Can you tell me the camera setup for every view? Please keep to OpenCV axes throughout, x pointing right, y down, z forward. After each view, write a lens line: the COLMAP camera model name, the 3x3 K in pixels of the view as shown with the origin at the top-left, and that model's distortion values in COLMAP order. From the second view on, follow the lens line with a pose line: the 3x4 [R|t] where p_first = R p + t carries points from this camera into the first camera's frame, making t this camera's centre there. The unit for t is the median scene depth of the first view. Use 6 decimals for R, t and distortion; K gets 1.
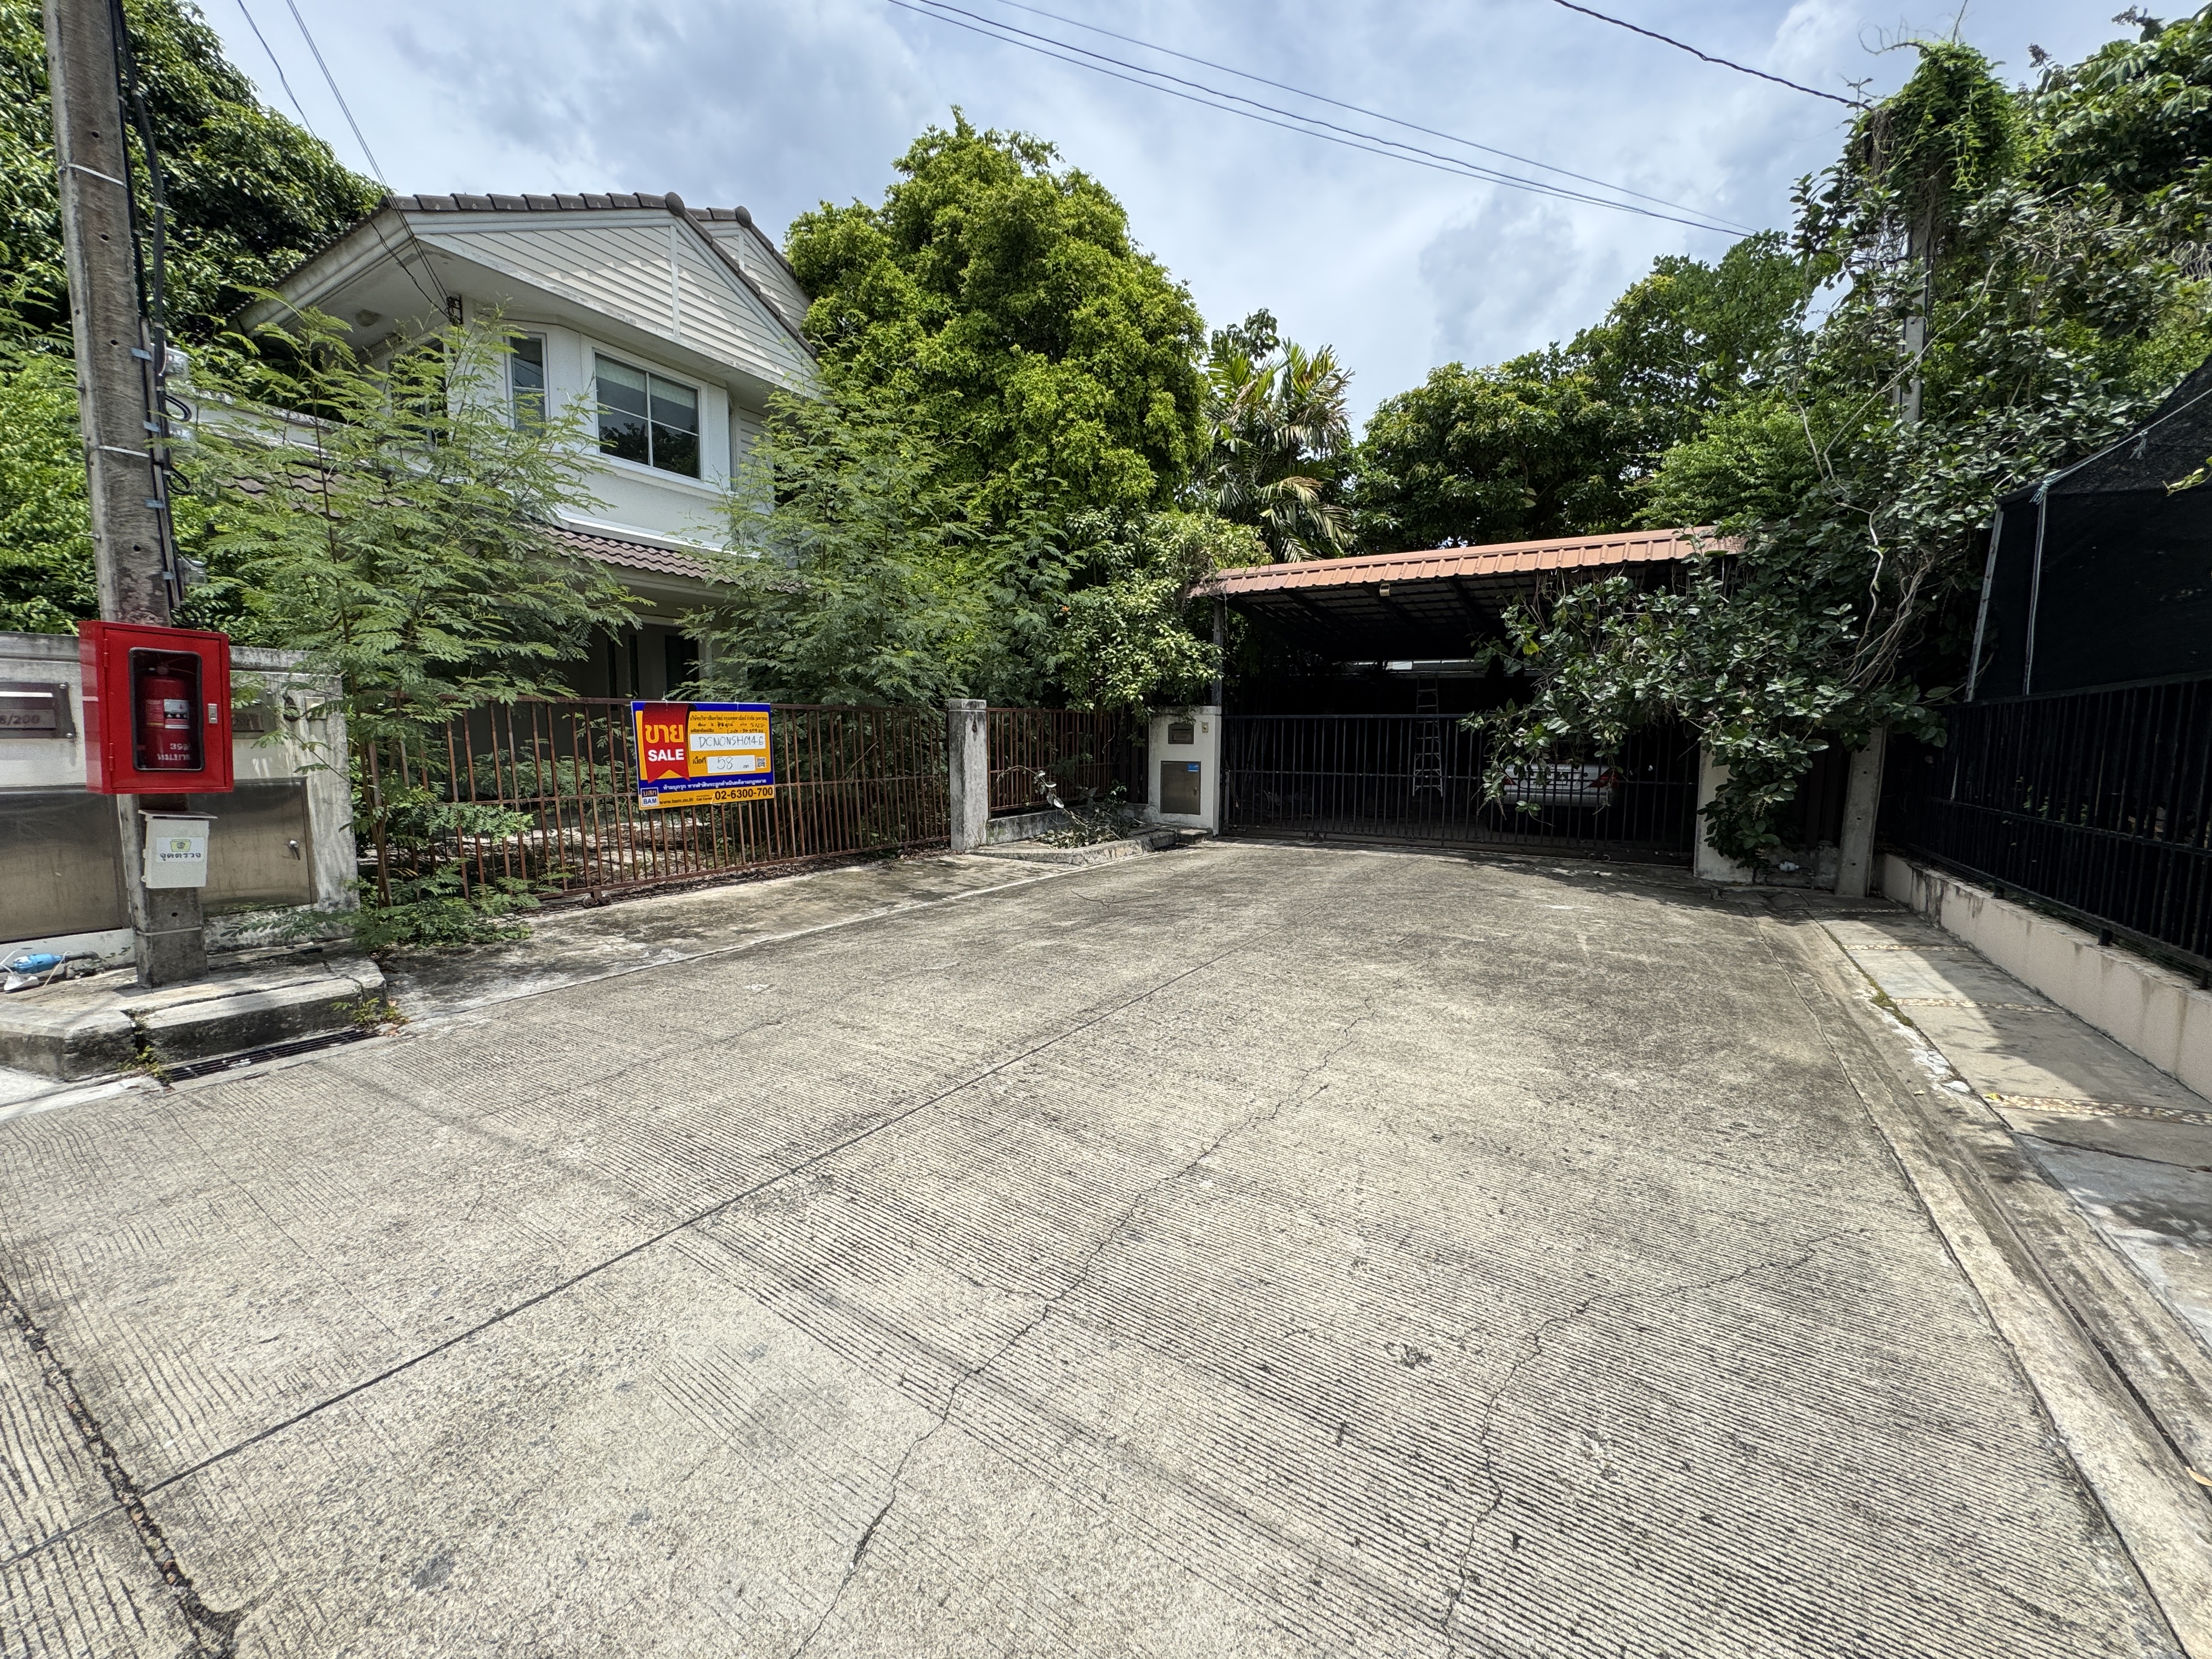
lens RADIAL K [[882.5, 0, 1102.5], [0, 882.5, 828.0], [0, 0, 1]] dist [0.000238, 0.000483]
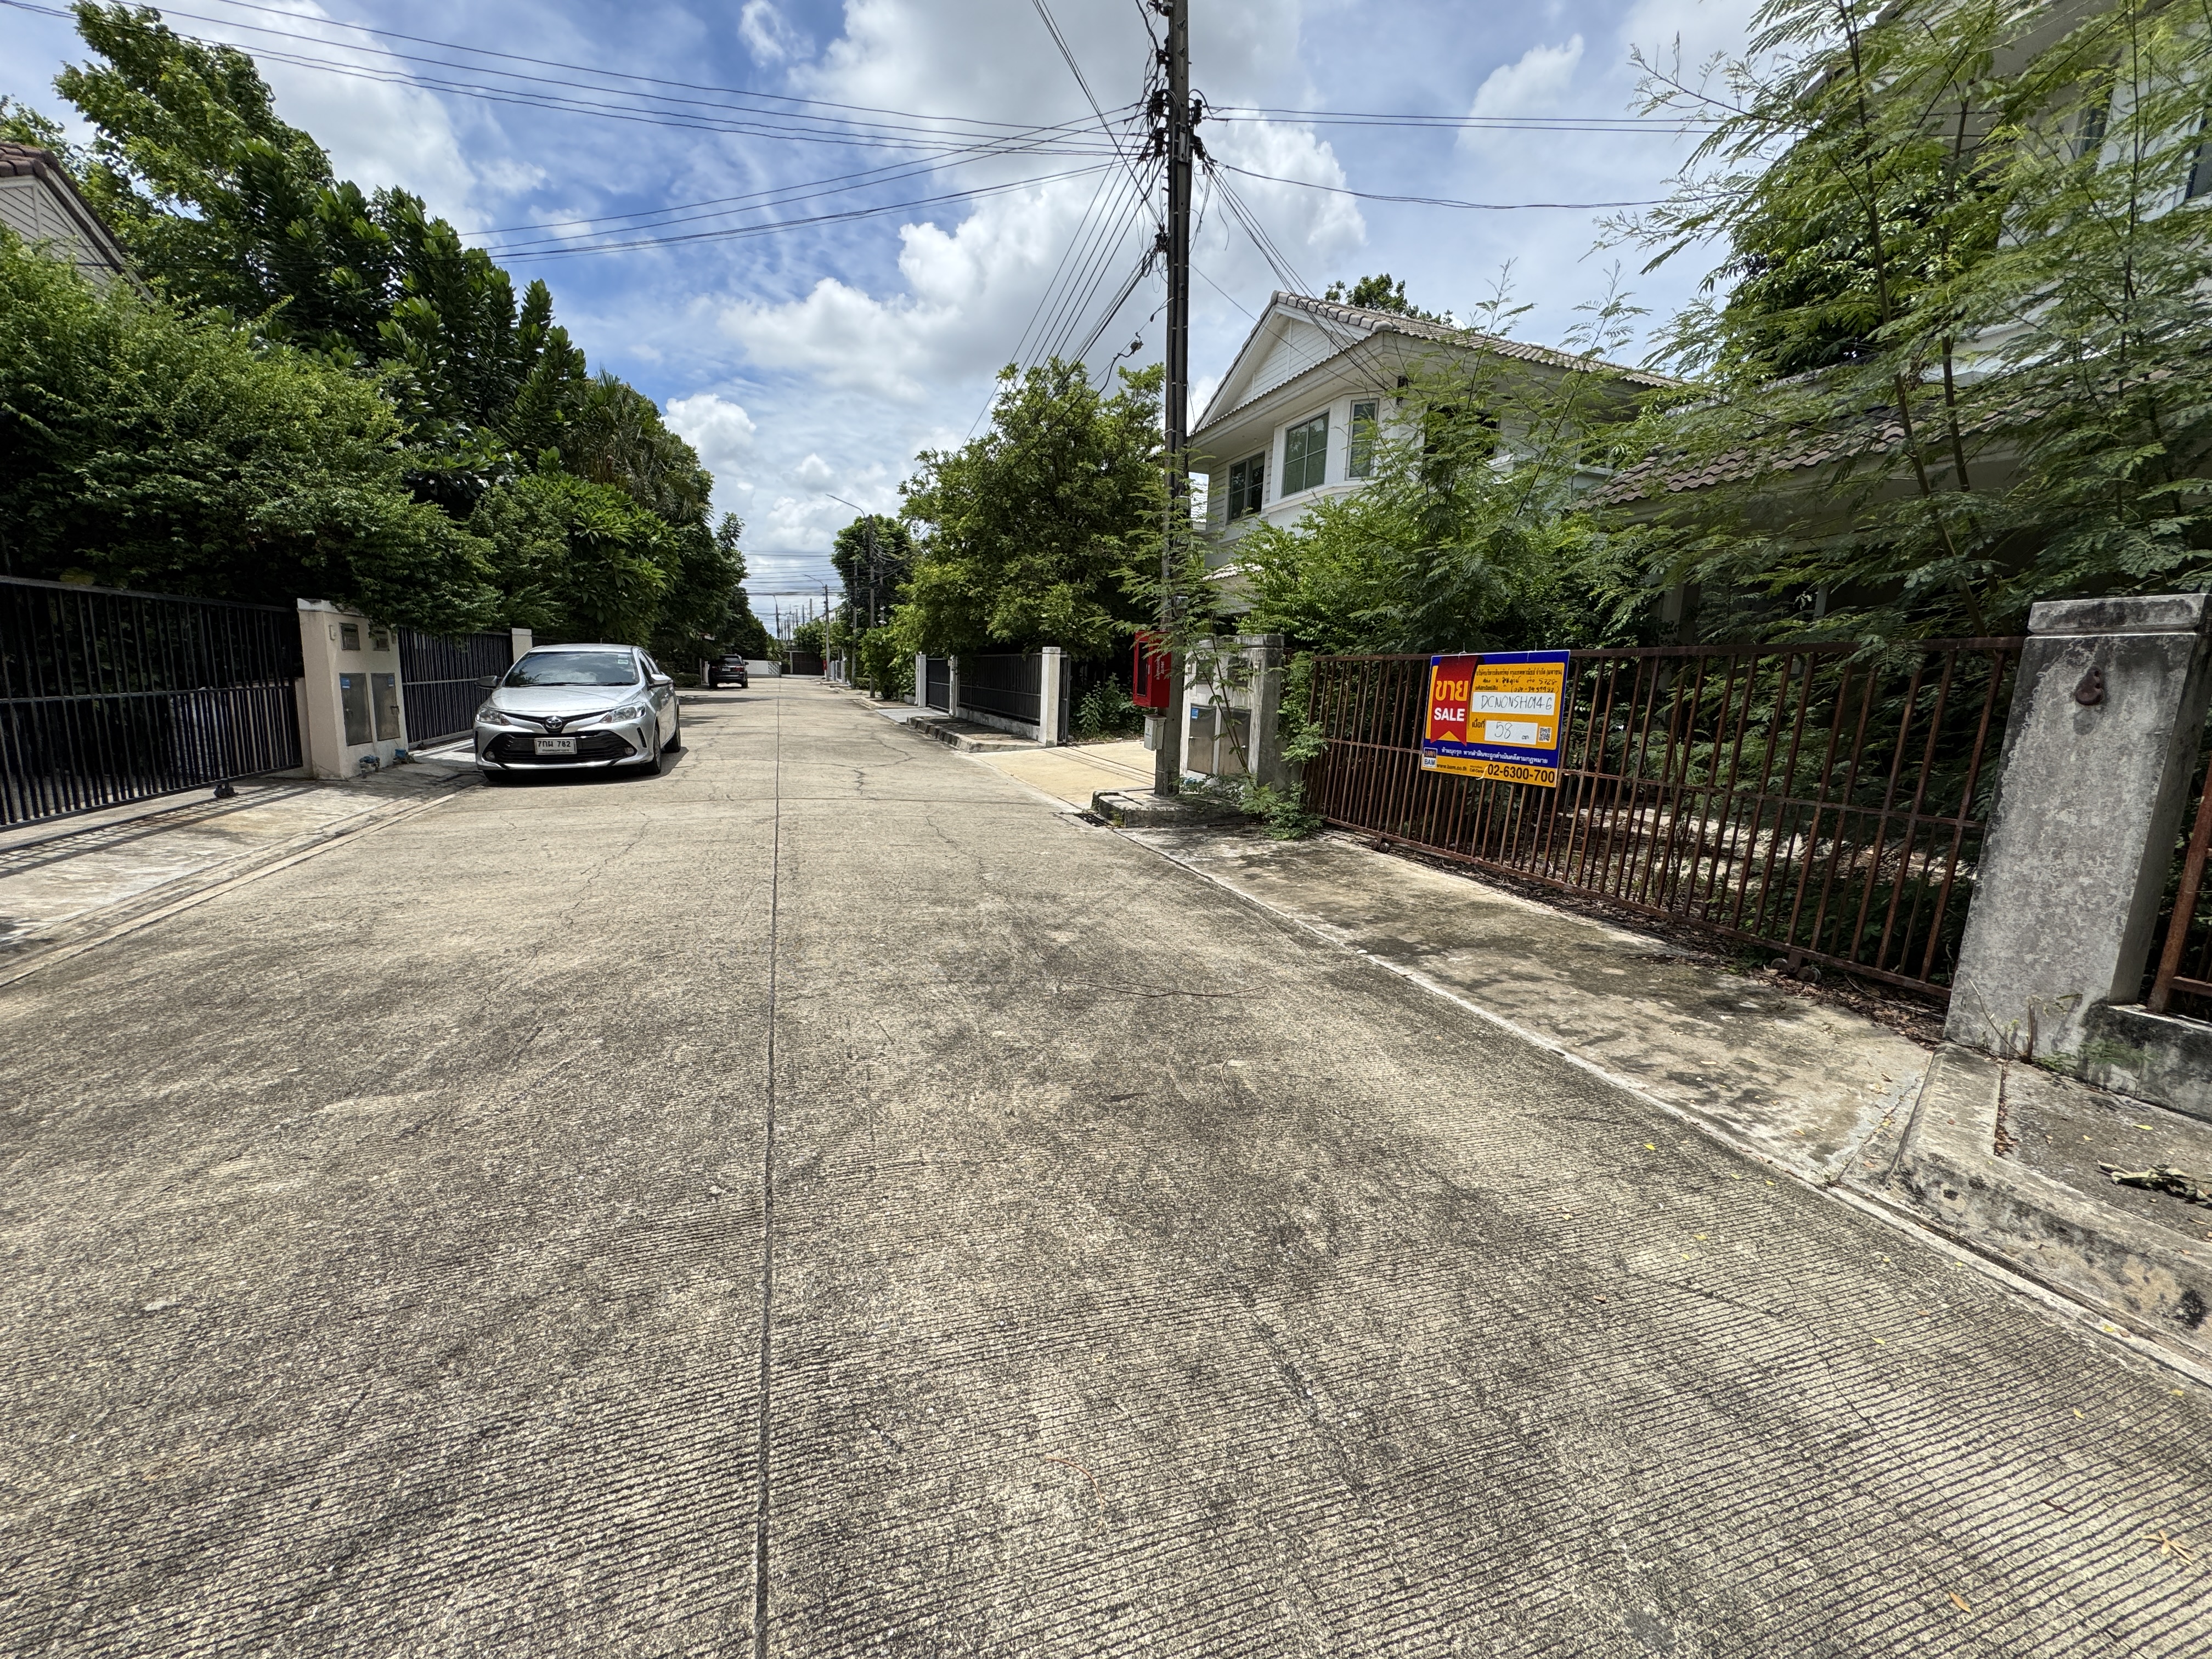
lens RADIAL K [[882.5, 0, 1102.5], [0, 882.5, 828.0], [0, 0, 1]] dist [0.000238, 0.000483]
pose [[-0.618588, 0.100378, -0.779277, 0.409565], [-0.126903, 0.966020, 0.225167, -0.120094], [0.775399, 0.238179, -0.584831, 1.195592]]
